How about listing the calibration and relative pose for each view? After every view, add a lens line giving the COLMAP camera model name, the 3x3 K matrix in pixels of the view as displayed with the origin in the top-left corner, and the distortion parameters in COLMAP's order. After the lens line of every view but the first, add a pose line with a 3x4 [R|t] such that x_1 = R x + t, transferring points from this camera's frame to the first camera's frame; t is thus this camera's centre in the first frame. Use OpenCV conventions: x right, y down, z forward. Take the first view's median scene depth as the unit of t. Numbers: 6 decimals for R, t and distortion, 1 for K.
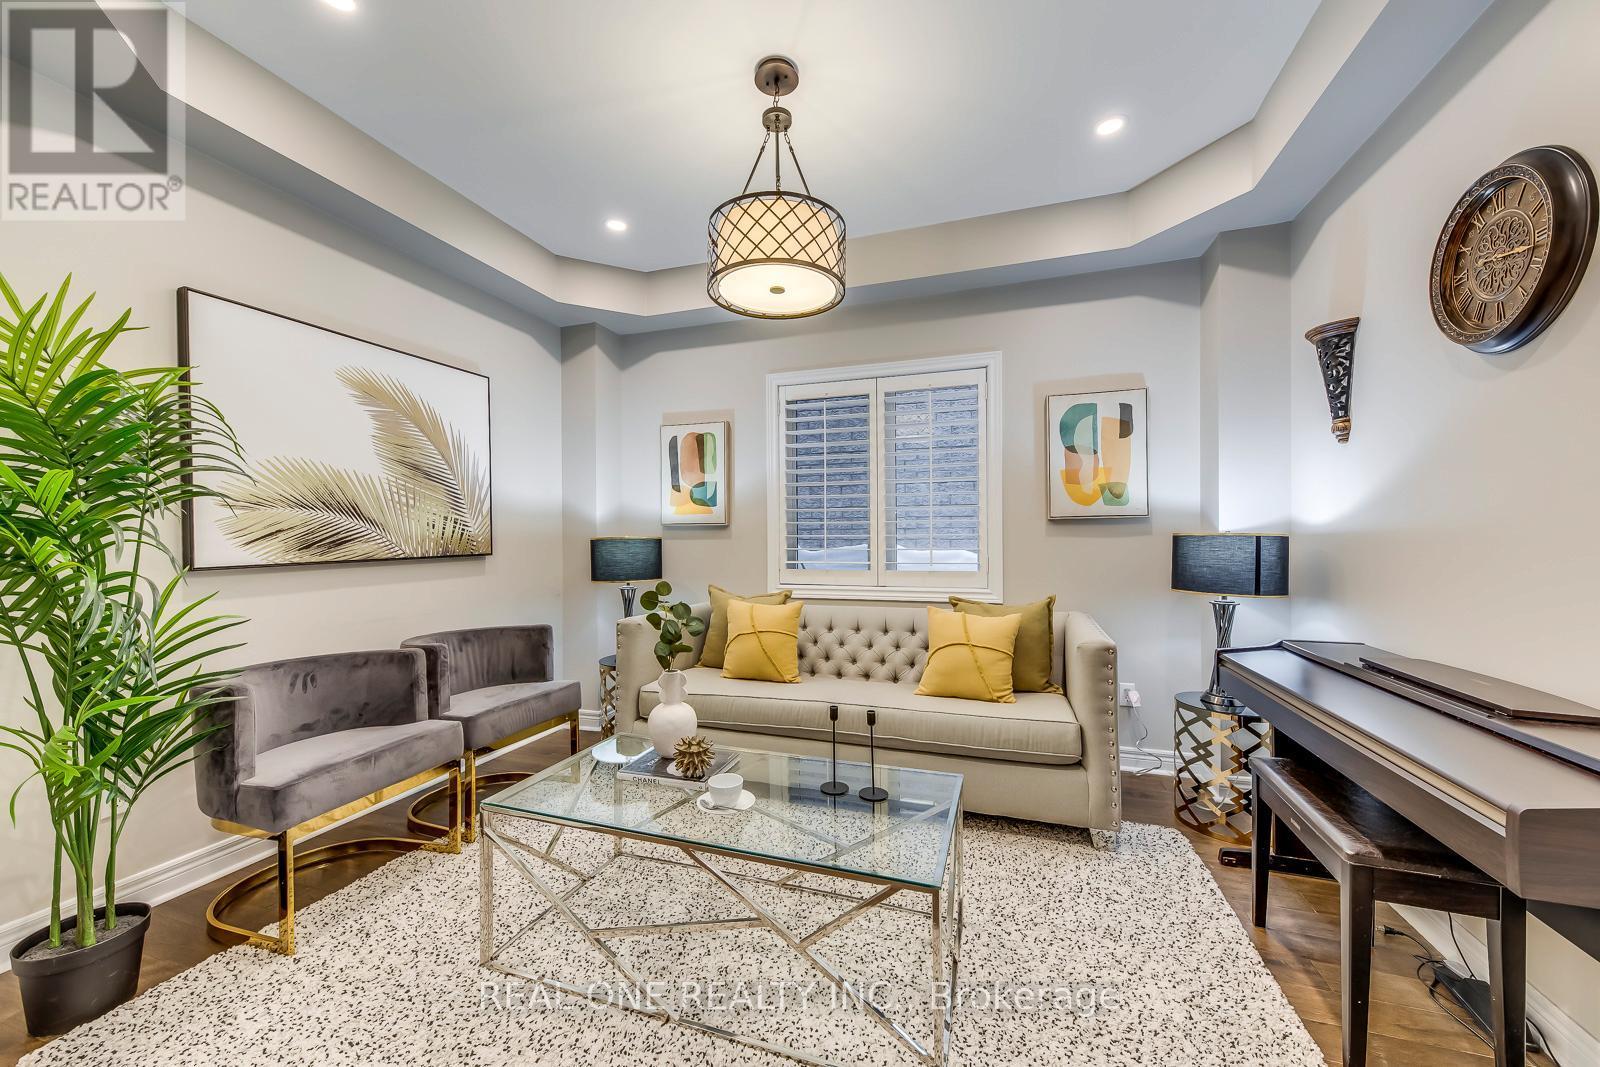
lens RADIAL K [[598.2, 0, 801.3], [0, 598.2, 539.2], [0, 0, 1]] dist [0.015323, -0.004045]
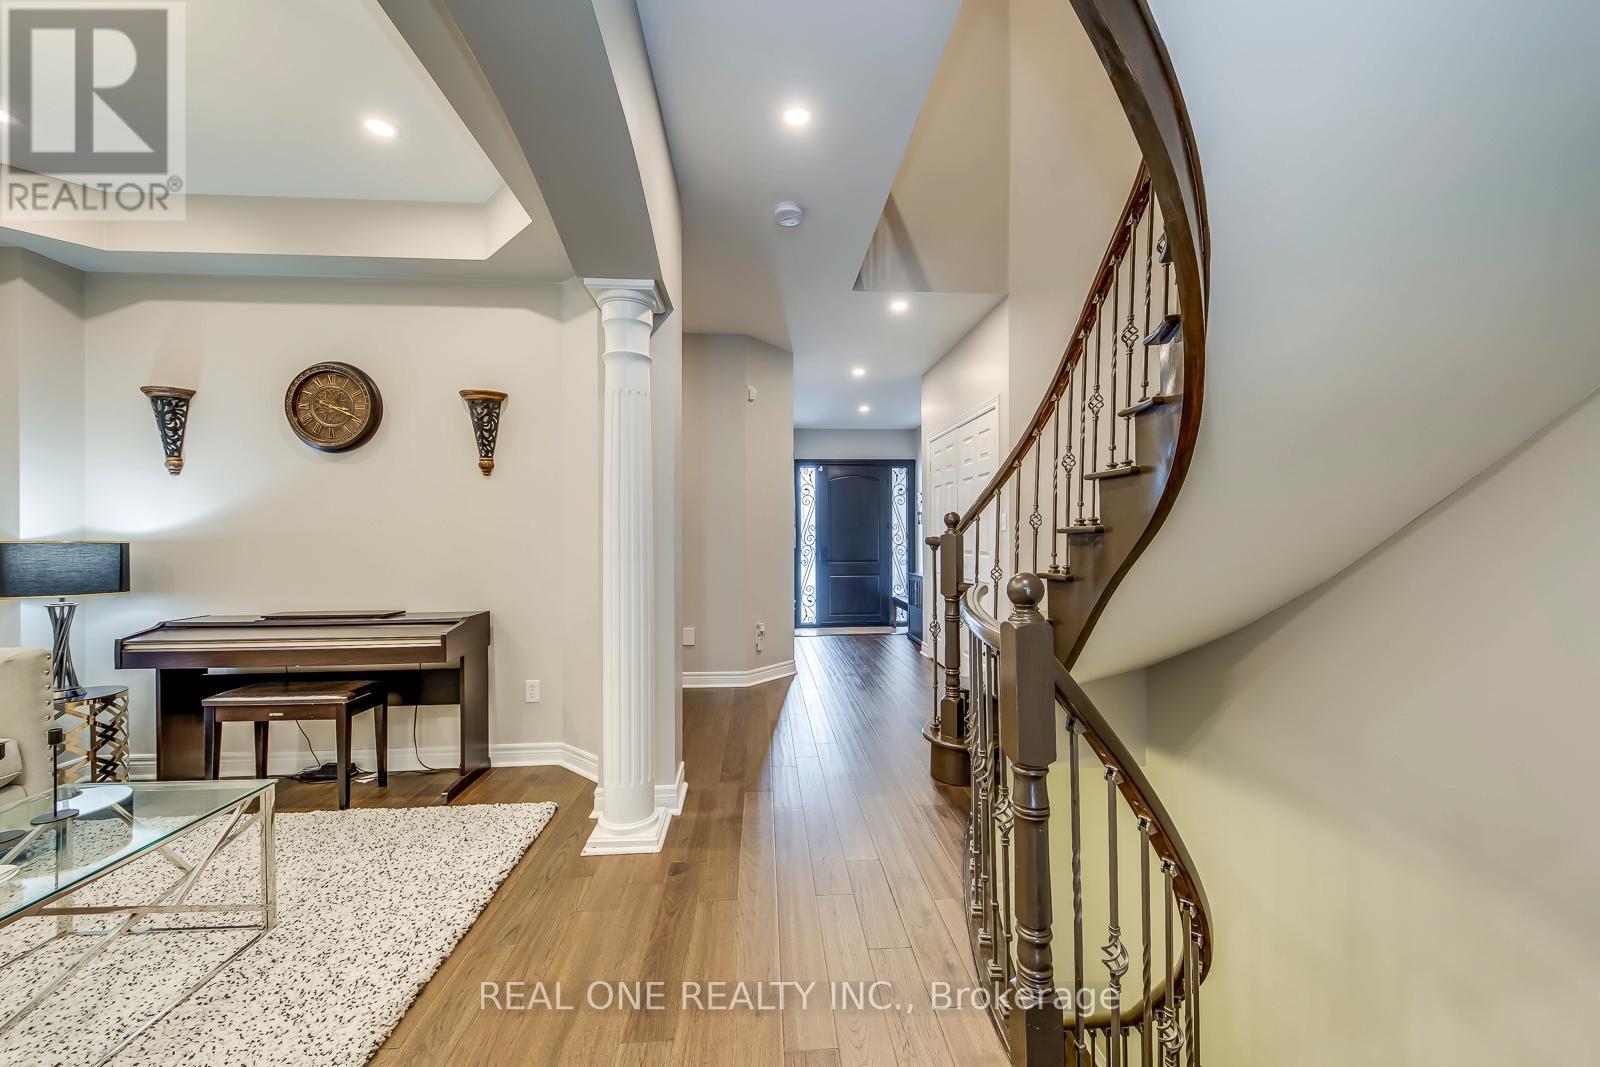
lens RADIAL K [[598.2, 0, 816.6], [0, 598.2, 535.3], [0, 0, 1]] dist [0.015323, -0.004045]
pose [[-0.398818, 0.006084, 0.917010, -0.908257], [0.010246, 0.999945, -0.002178, -0.004216], [-0.916973, 0.008527, -0.398858, 0.203443]]
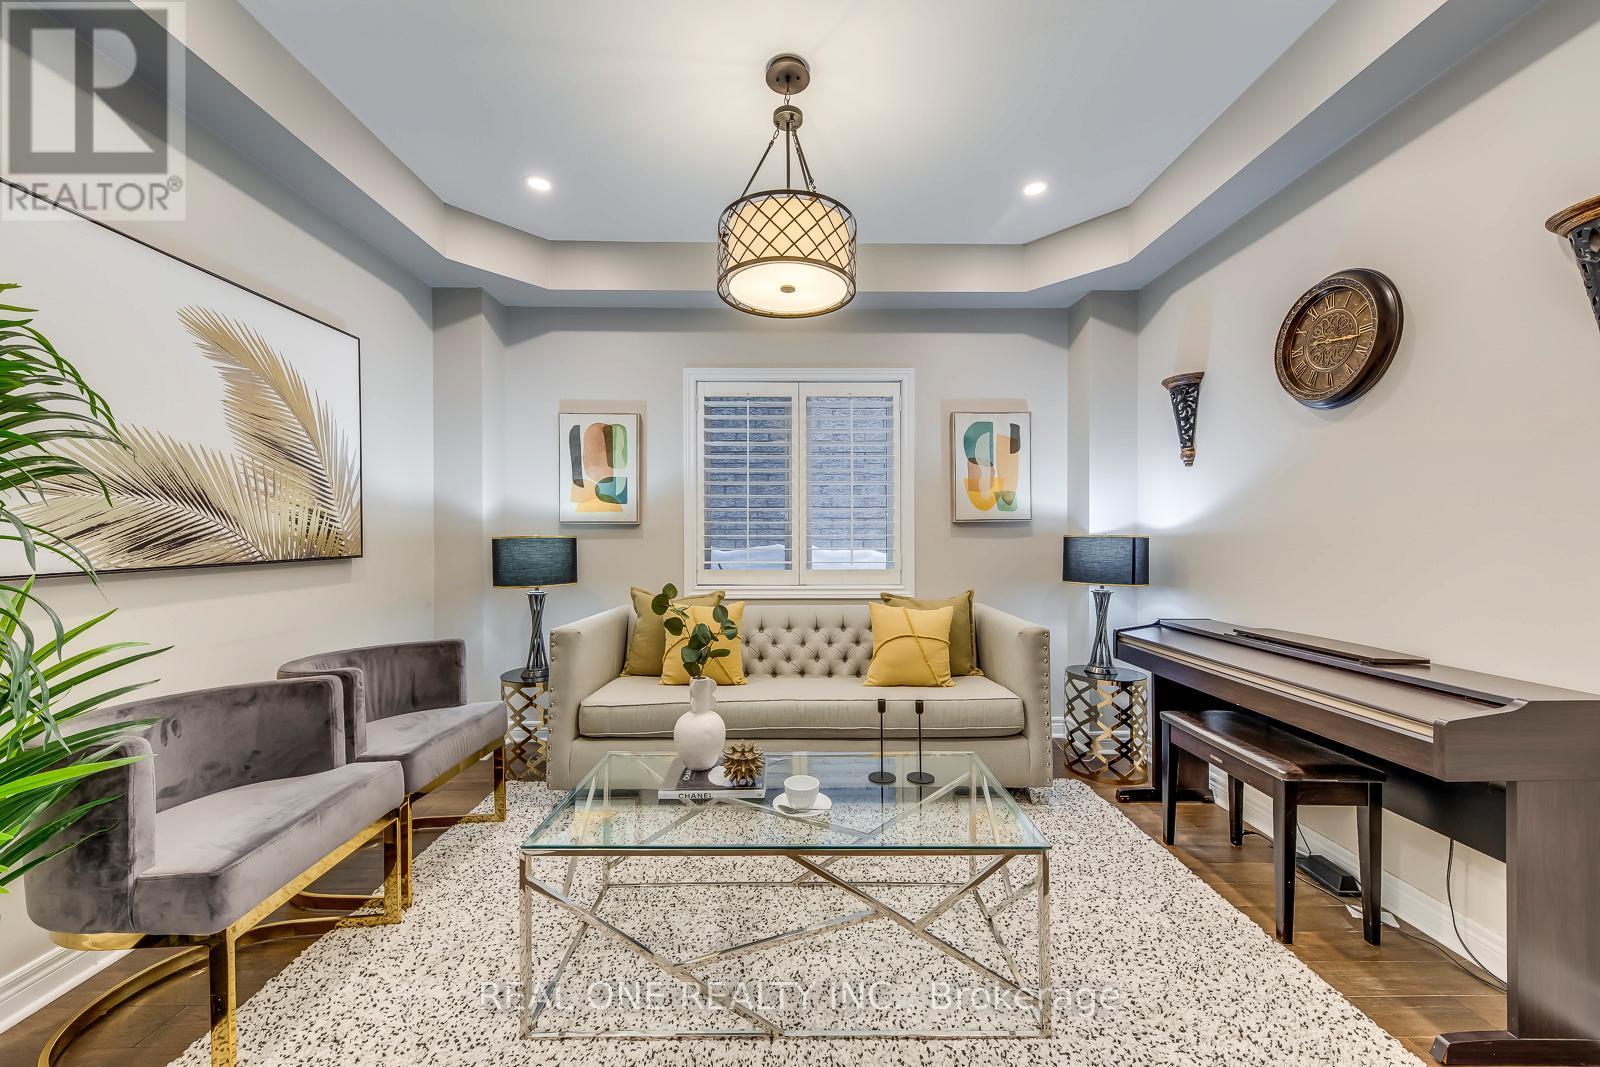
lens RADIAL K [[598.2, 0, 790.5], [0, 598.2, 539.6], [0, 0, 1]] dist [0.015323, -0.004045]
pose [[0.944654, 0.003096, 0.328054, -0.328407], [-0.003038, 0.999995, -0.000687, 0.001787], [-0.328055, -0.000347, 0.944659, 0.051228]]
